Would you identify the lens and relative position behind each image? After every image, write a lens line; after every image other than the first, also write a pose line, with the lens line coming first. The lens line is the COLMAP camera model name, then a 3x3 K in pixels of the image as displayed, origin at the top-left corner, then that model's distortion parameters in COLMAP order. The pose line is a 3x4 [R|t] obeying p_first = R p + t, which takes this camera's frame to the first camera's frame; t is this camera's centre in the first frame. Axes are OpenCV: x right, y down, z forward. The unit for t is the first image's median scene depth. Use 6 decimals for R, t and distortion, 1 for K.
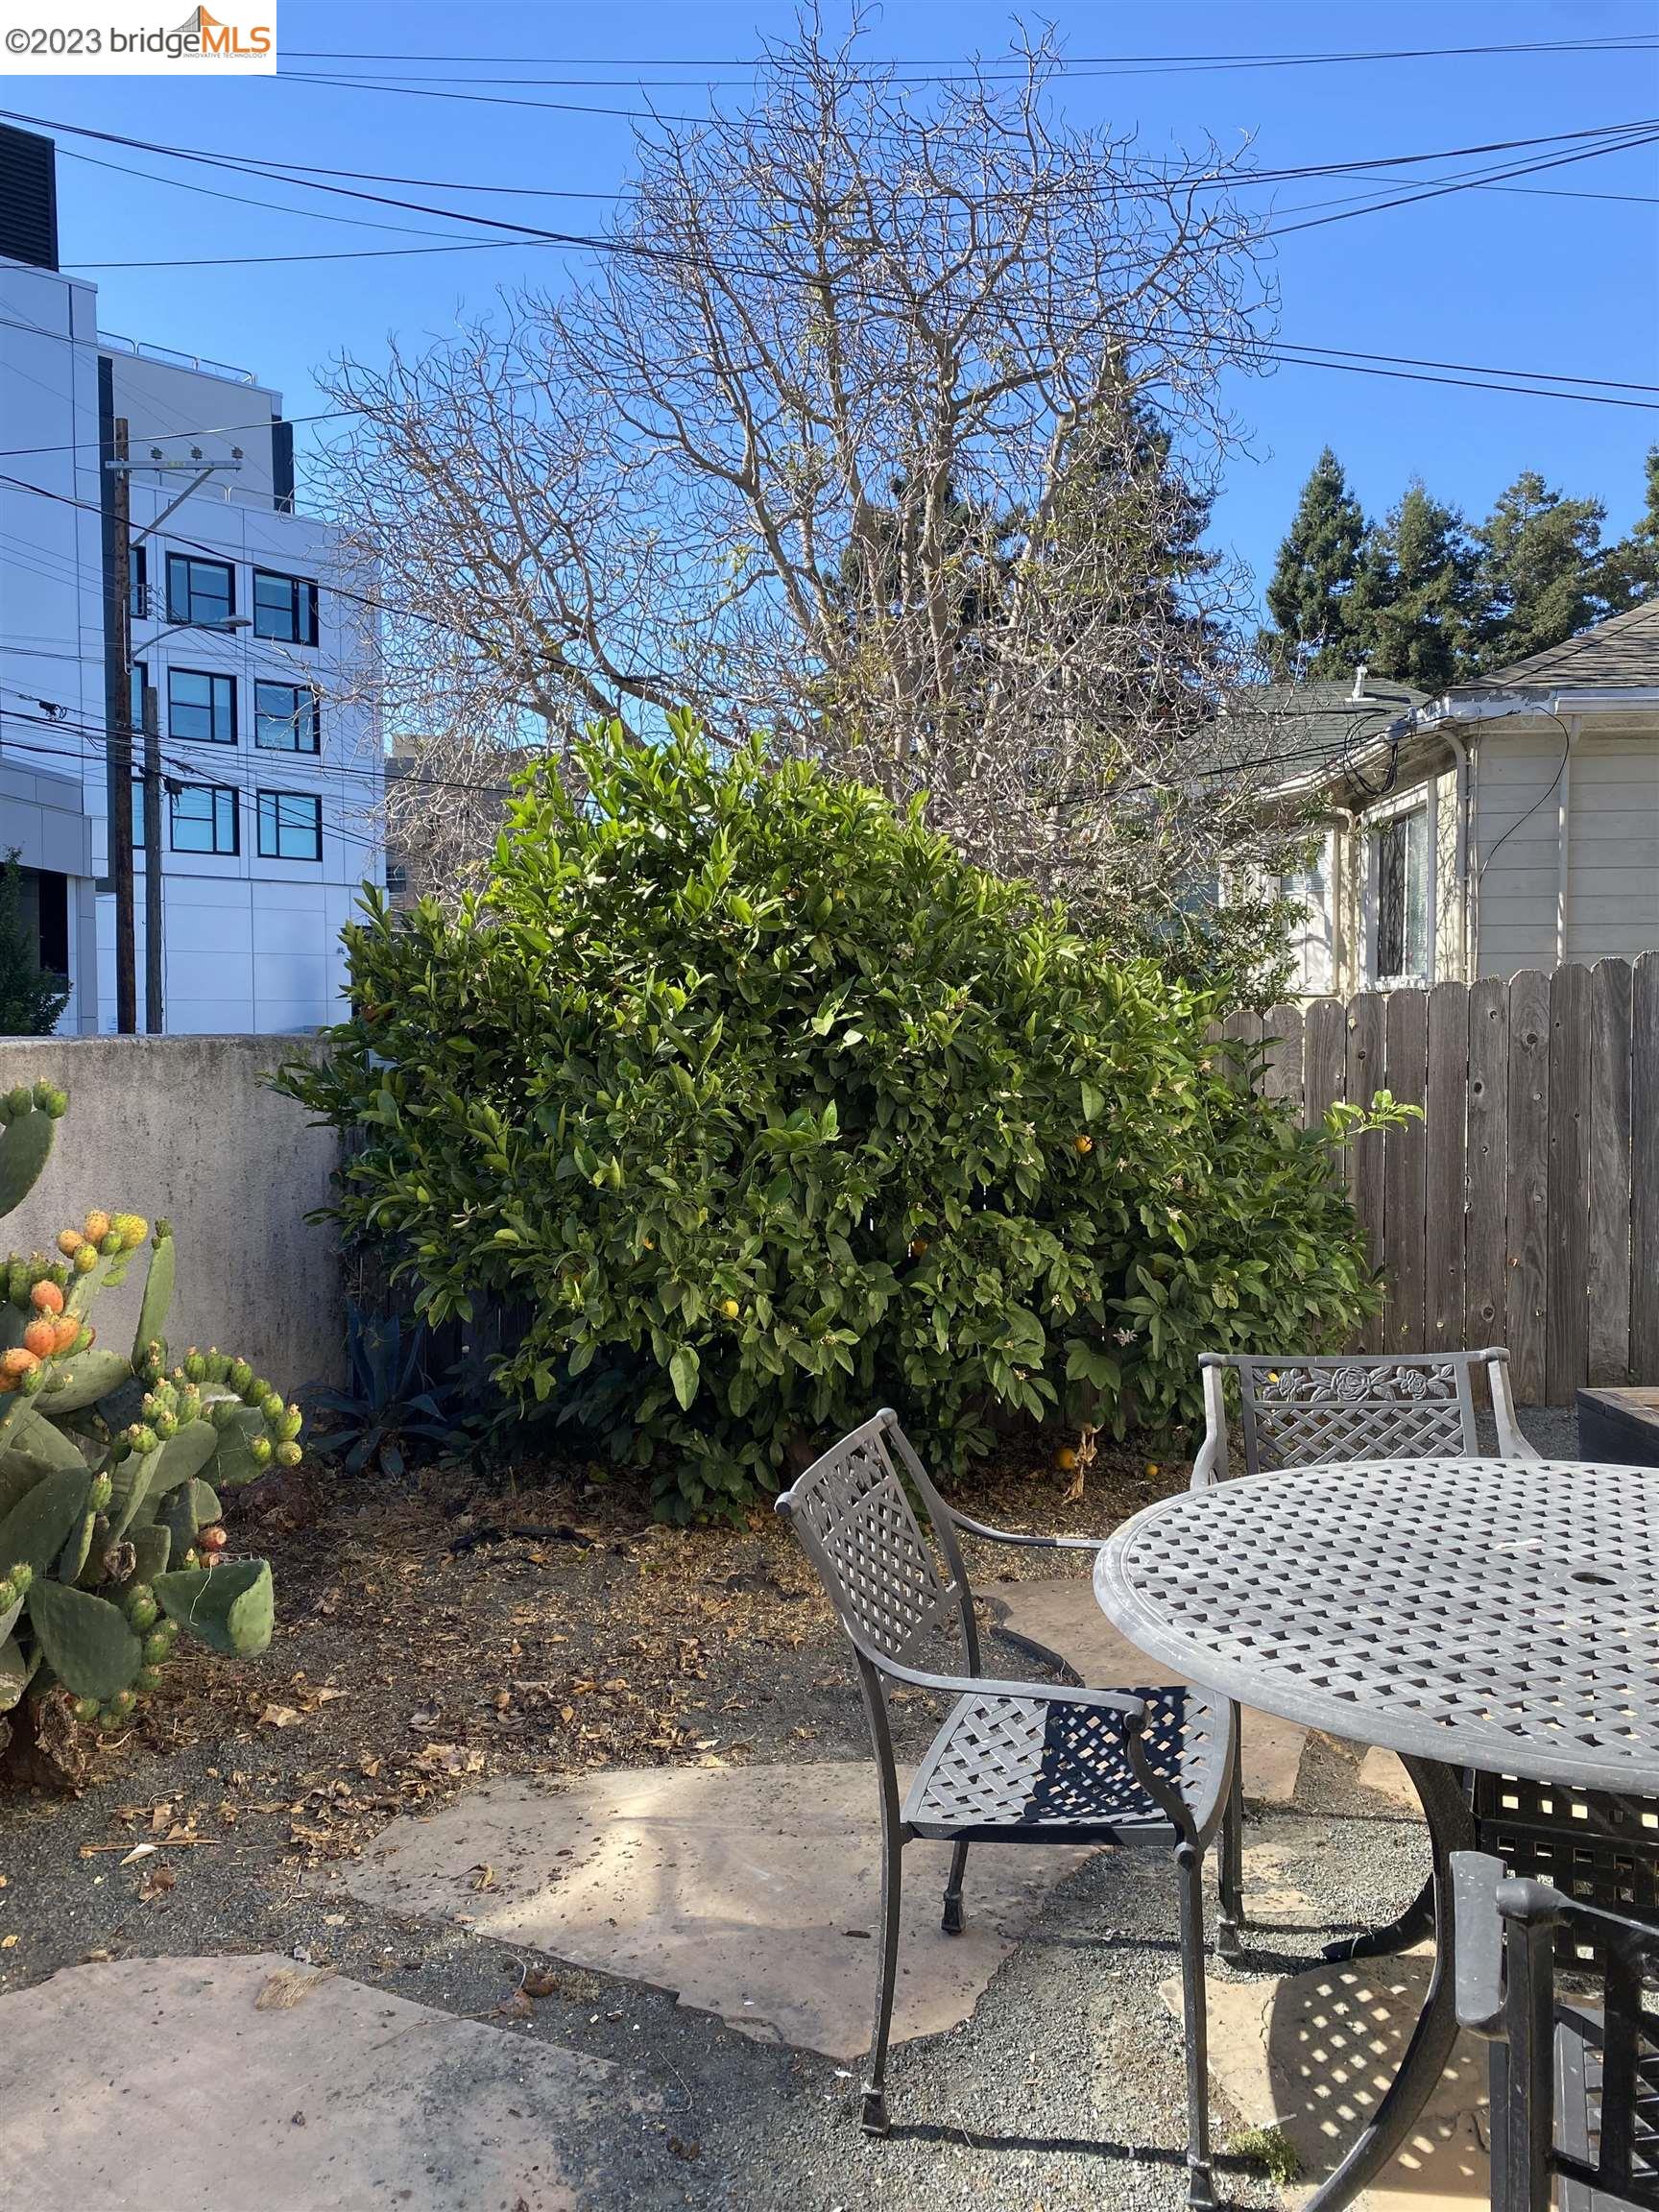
lens RADIAL K [[1703.8, 0, 785.7], [0, 1703.8, 1063.2], [0, 0, 1]] dist [0.143588, -0.230572]
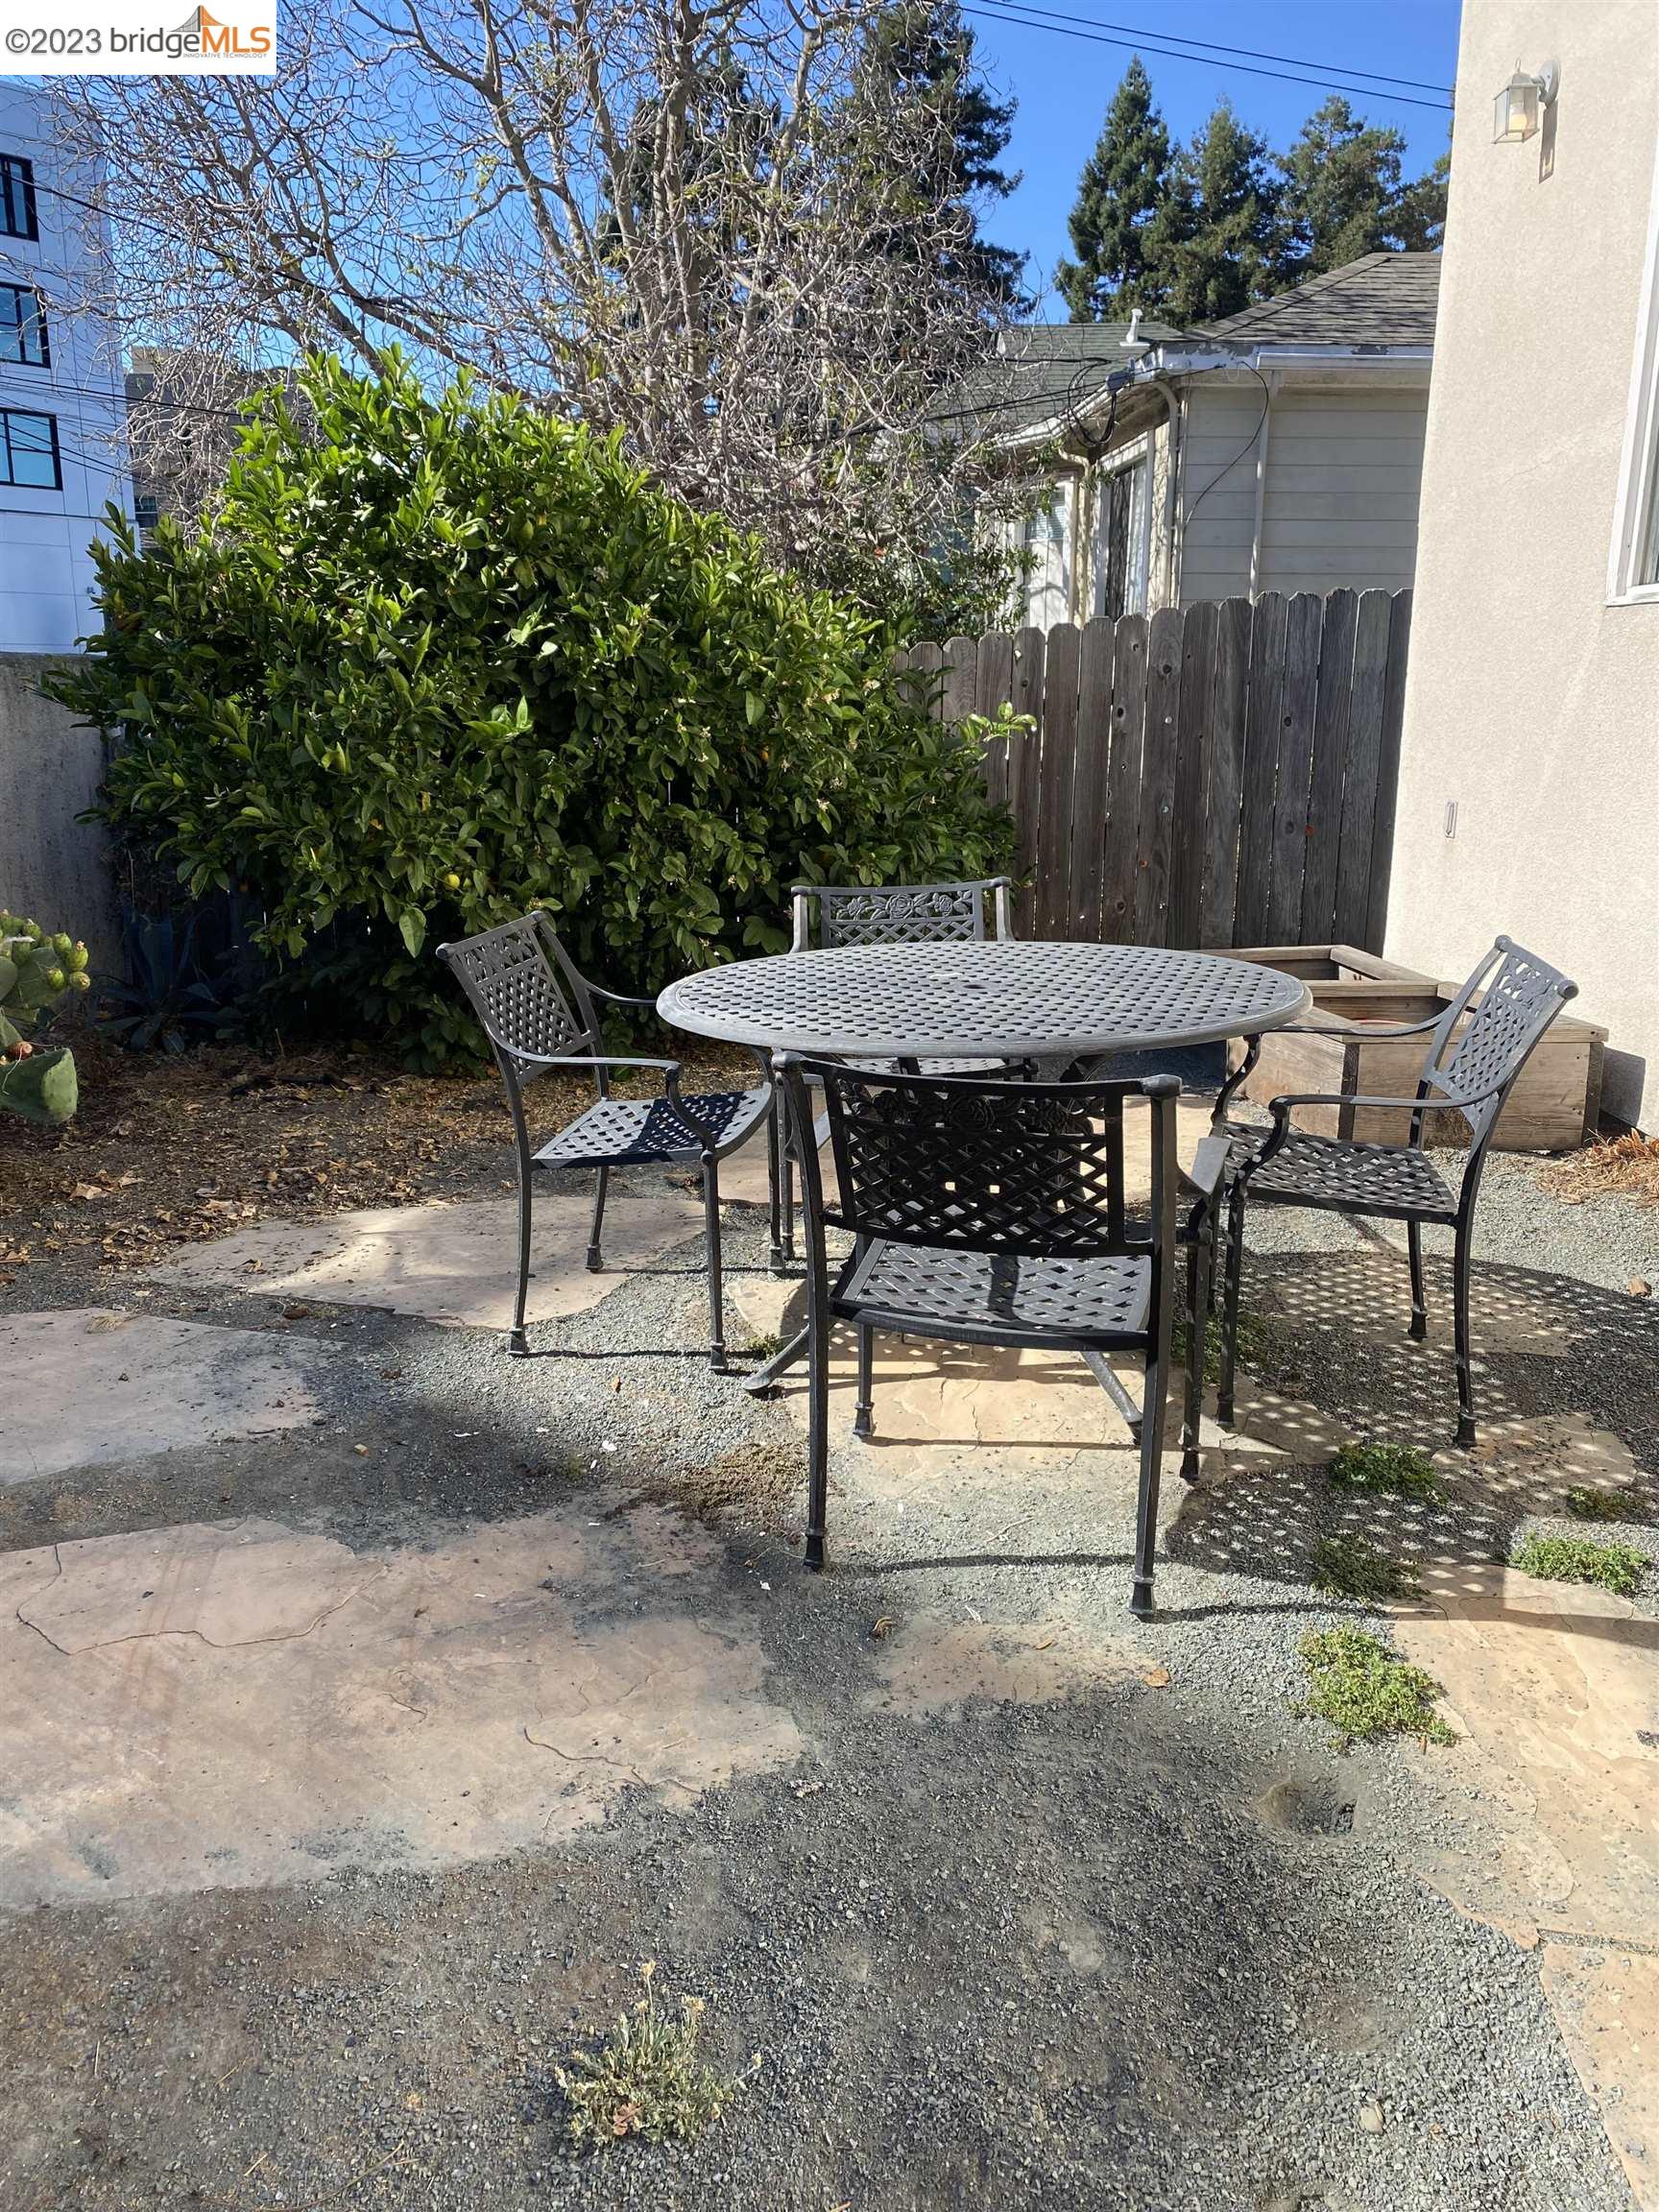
lens RADIAL K [[1706.2, 0, 780.1], [0, 1706.2, 1063.6], [0, 0, 1]] dist [0.048798, -0.032218]
pose [[0.993344, -0.018243, 0.113731, 0.052277], [-0.004398, 0.980652, 0.195710, 0.030515], [-0.115101, -0.194907, 0.974045, -0.199465]]
